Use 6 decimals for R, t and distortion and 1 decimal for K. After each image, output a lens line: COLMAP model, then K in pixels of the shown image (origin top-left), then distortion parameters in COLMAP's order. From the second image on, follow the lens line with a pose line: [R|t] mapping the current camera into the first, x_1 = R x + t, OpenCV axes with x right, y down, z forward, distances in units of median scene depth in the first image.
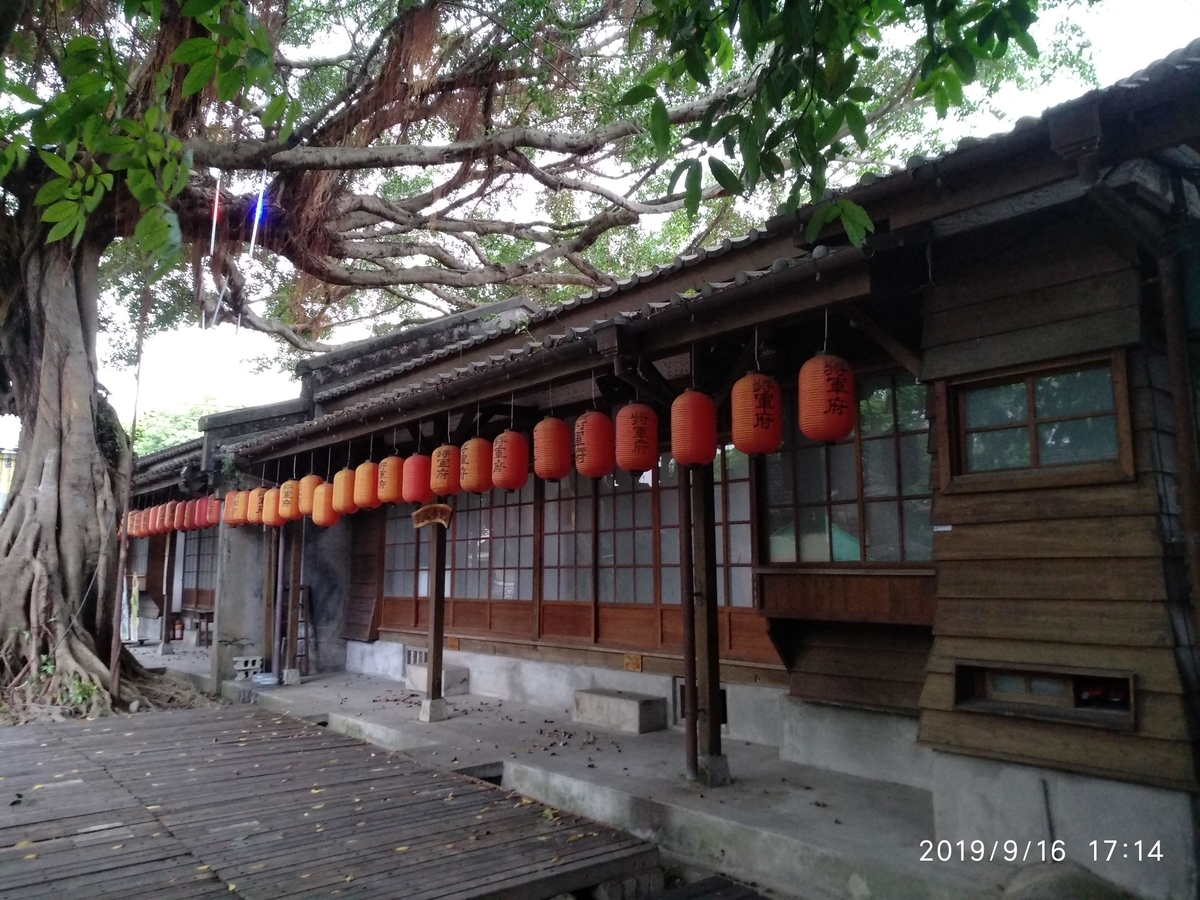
lens RADIAL K [[876.6, 0, 600.0], [0, 876.6, 450.0], [0, 0, 1]] dist [-0.075030, 0.054862]
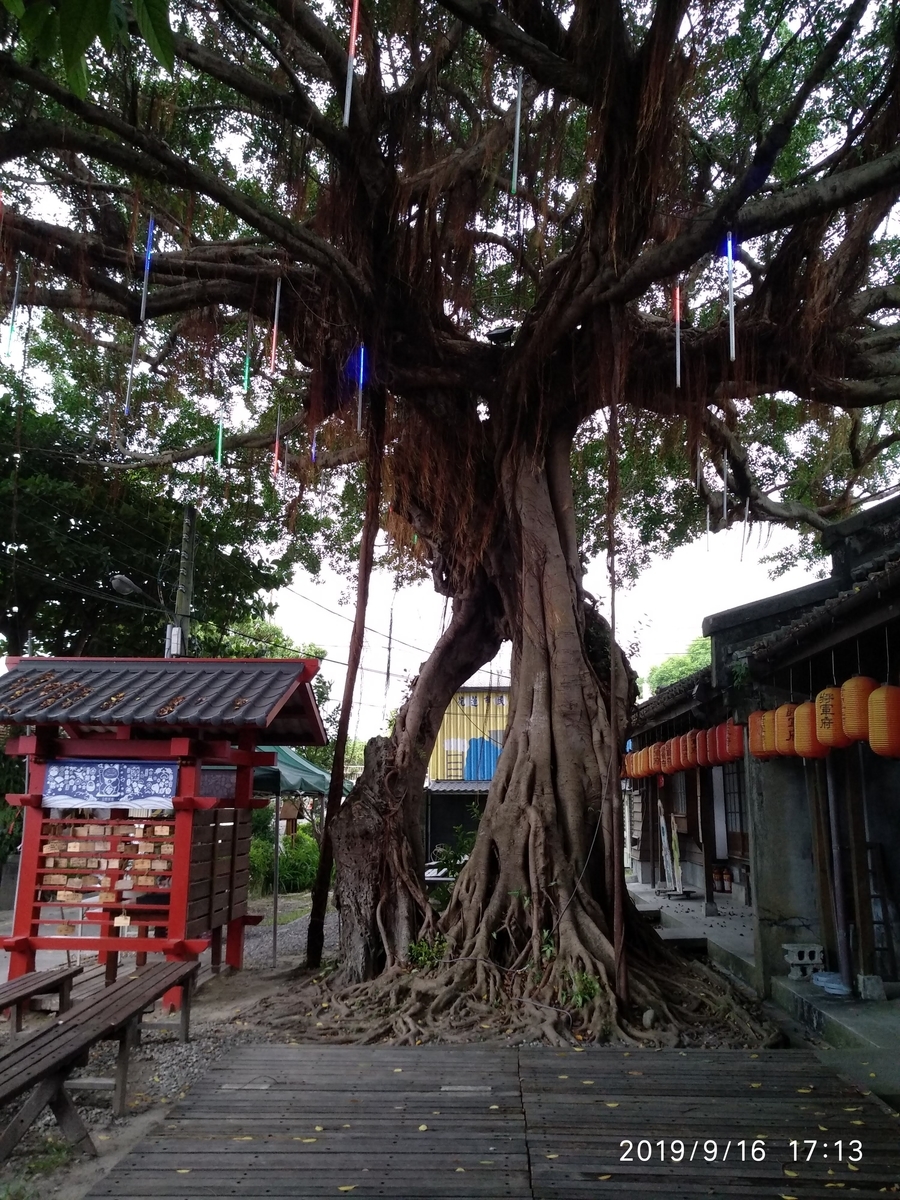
lens RADIAL K [[1015.6, 0, 451.2], [0, 1015.6, 574.7], [0, 0, 1]] dist [0.049779, -0.087142]
pose [[0.761090, -0.139836, -0.633394, -0.056937], [0.084137, 0.989519, -0.117360, 0.013385], [0.643166, 0.036030, 0.764878, 0.174752]]
